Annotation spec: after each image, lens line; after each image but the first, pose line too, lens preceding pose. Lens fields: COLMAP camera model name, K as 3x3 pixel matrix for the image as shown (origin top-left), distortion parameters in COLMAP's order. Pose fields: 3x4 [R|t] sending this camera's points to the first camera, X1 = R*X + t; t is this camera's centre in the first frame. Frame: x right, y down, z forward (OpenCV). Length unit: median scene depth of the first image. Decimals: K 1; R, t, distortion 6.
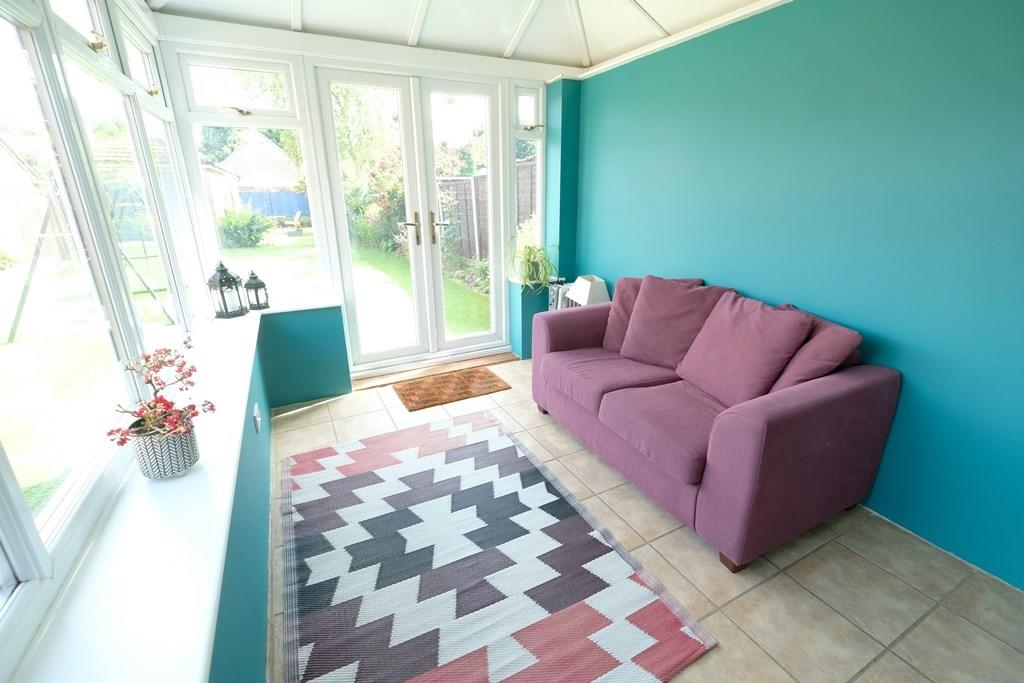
lens RADIAL K [[444.8, 0, 511.4], [0, 444.8, 337.4], [0, 0, 1]] dist [-0.002300, -0.000440]
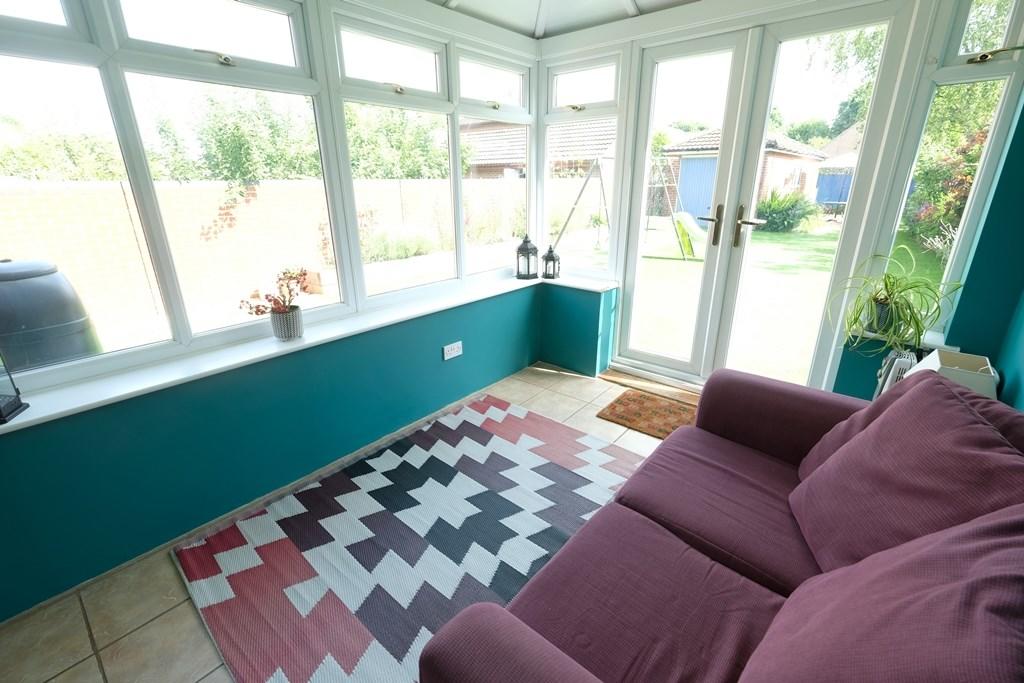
lens RADIAL K [[444.8, 0, 510.5], [0, 444.8, 335.2], [0, 0, 1]] dist [-0.002300, -0.000440]
pose [[0.385616, 0.312948, -0.867965, 0.535378], [-0.283750, 0.935355, 0.211182, -0.161715], [0.877944, 0.164851, 0.449487, 0.454102]]
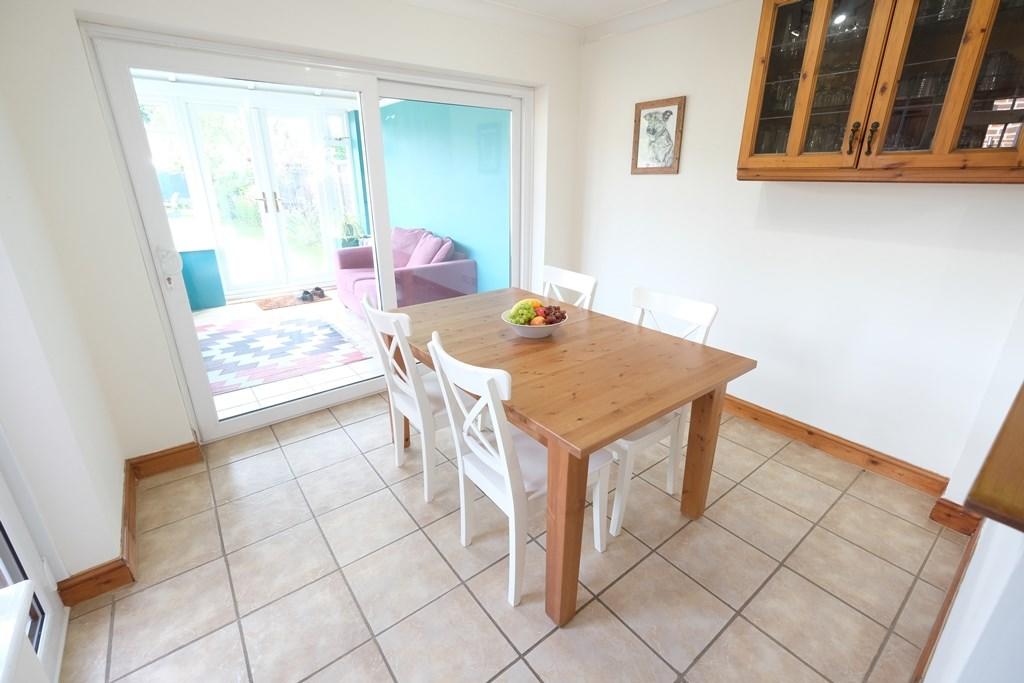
lens RADIAL K [[444.8, 0, 510.4], [0, 444.8, 336.0], [0, 0, 1]] dist [-0.002300, -0.000440]
pose [[0.981226, -0.051738, 0.185793, 0.434463], [0.046099, 0.998339, 0.034547, 0.287825], [-0.187271, -0.025333, 0.981981, -0.970738]]
